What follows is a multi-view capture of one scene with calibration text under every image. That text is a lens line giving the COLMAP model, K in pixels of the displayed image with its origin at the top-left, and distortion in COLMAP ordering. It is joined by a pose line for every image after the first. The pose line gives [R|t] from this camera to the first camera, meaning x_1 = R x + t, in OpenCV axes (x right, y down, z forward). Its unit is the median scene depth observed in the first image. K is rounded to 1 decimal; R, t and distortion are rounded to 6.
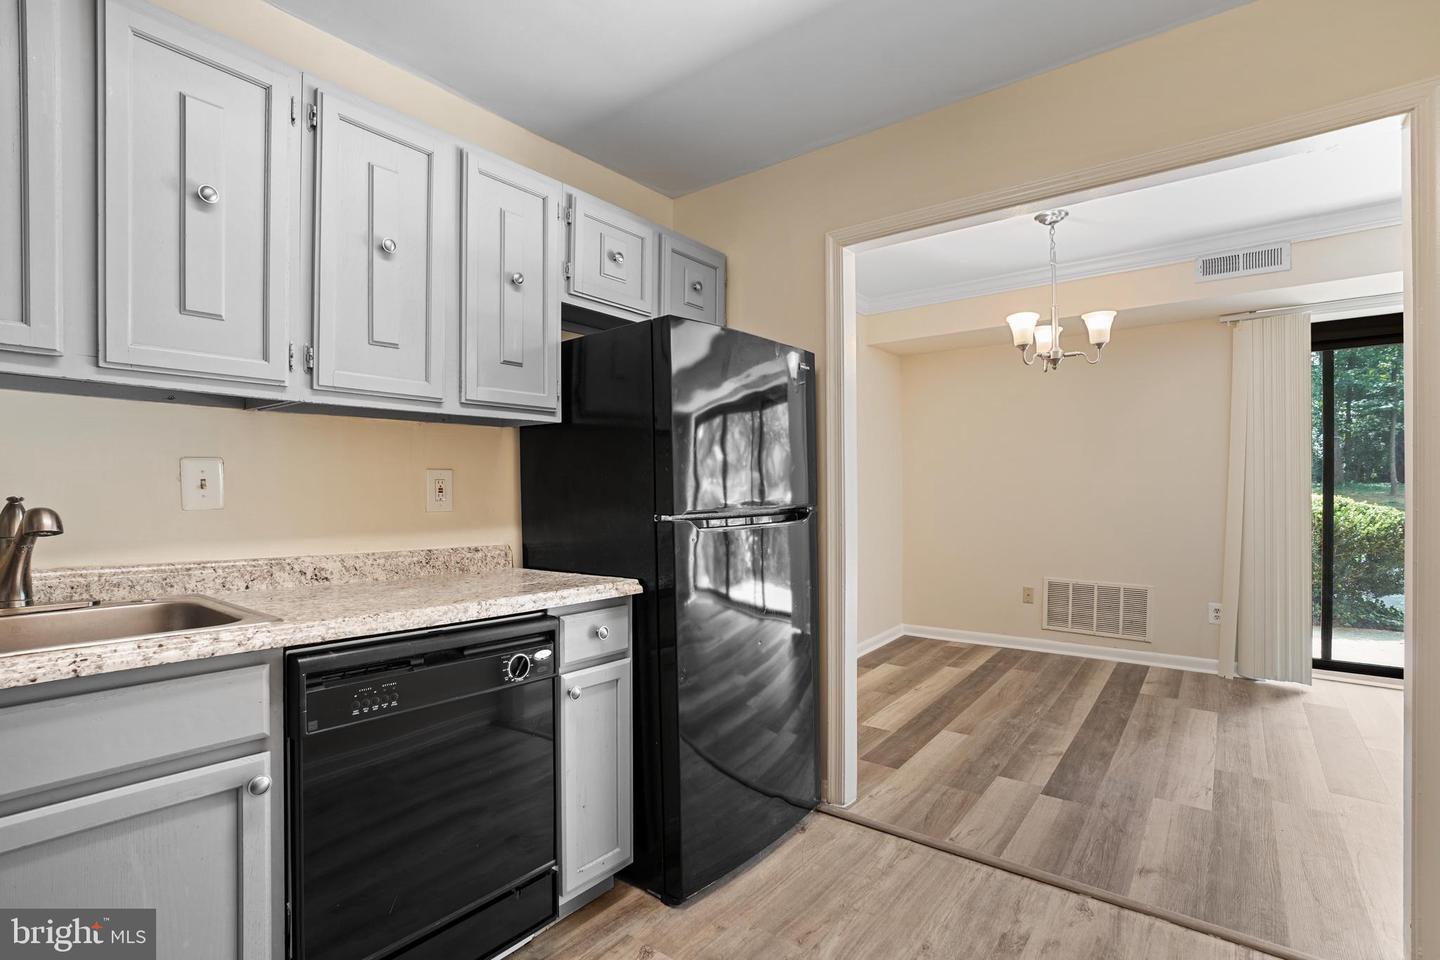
lens RADIAL K [[688.9, 0, 720.0], [0, 688.9, 480.0], [0, 0, 1]] dist [-0.067836, 0.031144]
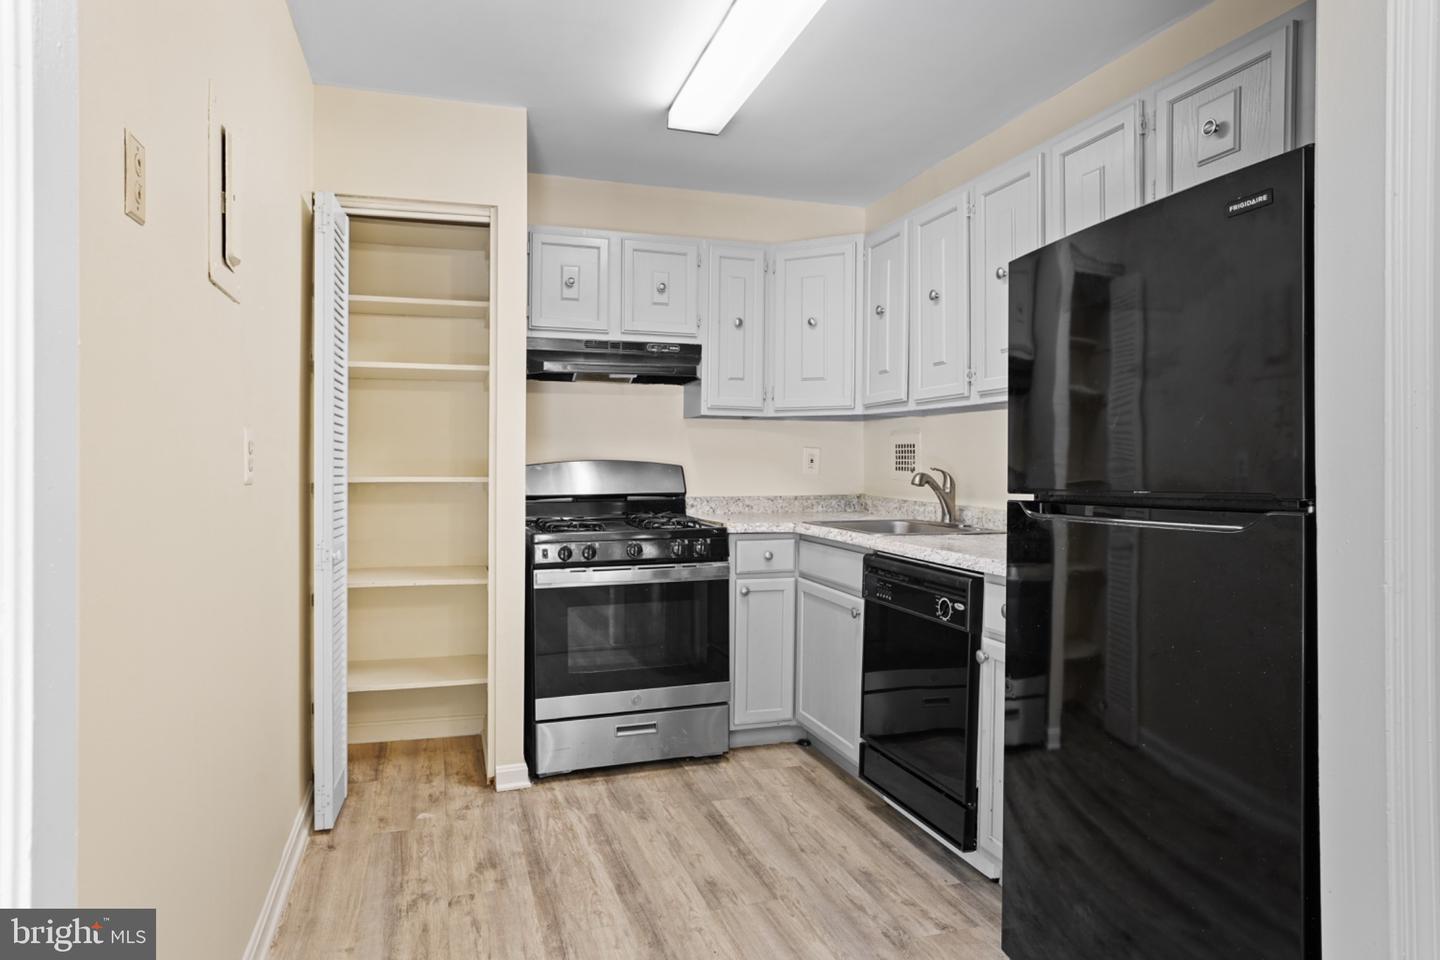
lens RADIAL K [[877.8, 0, 690.4], [0, 877.8, 478.2], [0, 0, 1]] dist [-0.000157, -0.000151]
pose [[-0.588546, 0.015762, -0.808310, 0.798730], [0.014660, 0.999854, 0.008823, 0.015118], [0.808331, -0.006657, -0.588691, 1.016025]]
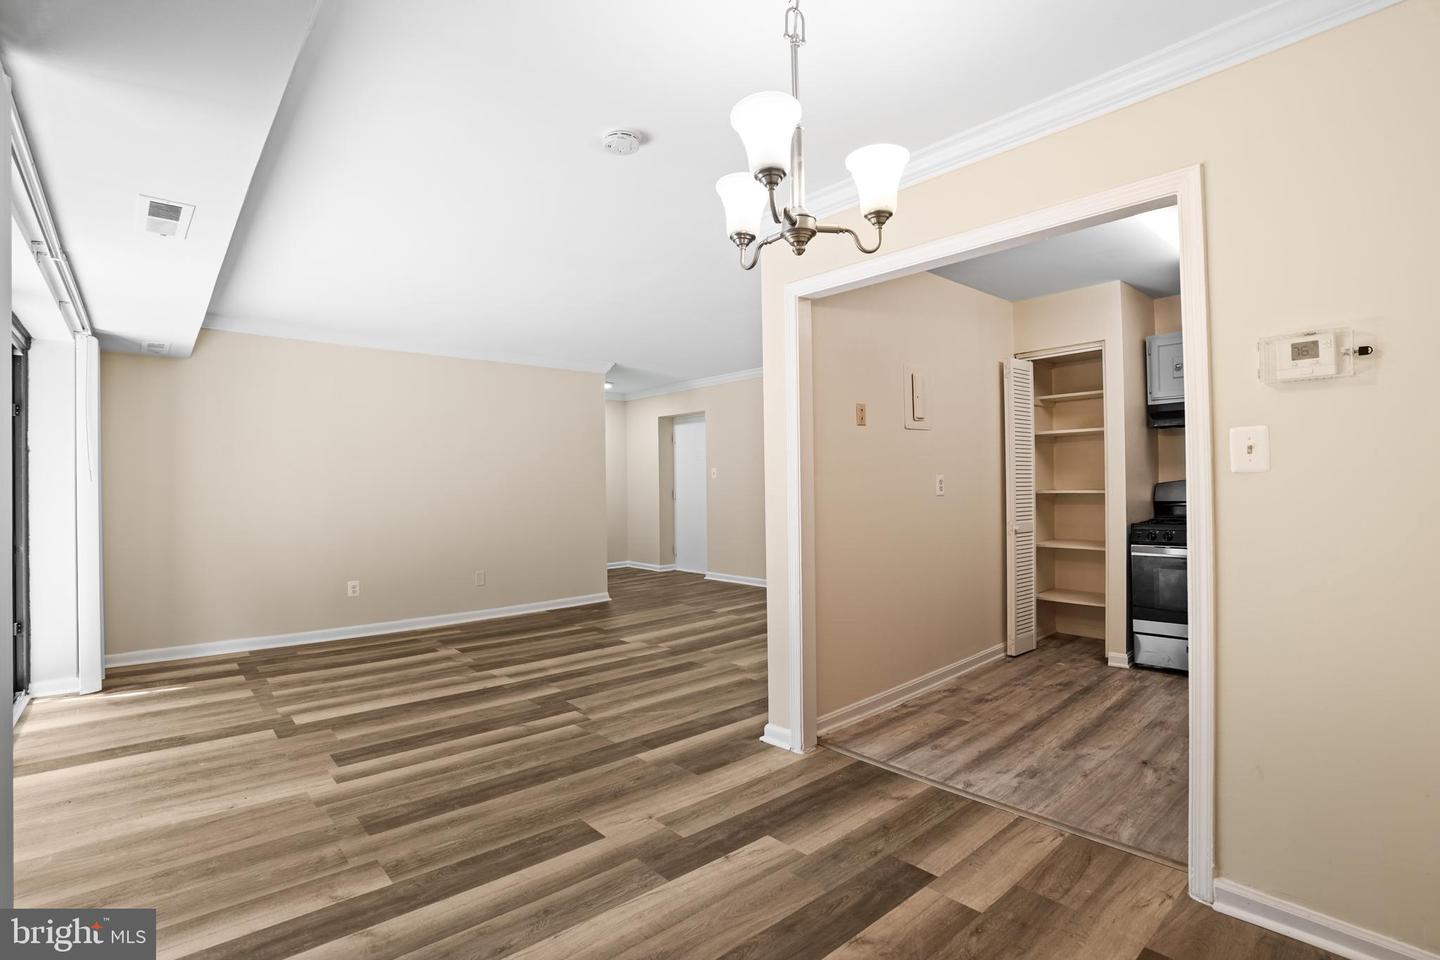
lens RADIAL K [[665.1, 0, 704.7], [0, 665.1, 453.8], [0, 0, 1]] dist [-0.076946, 0.028805]
pose [[-0.976558, 0.026865, 0.213570, 0.600100], [0.016210, 0.998542, -0.051484, -0.007231], [-0.214642, -0.046815, -0.975570, 1.929348]]
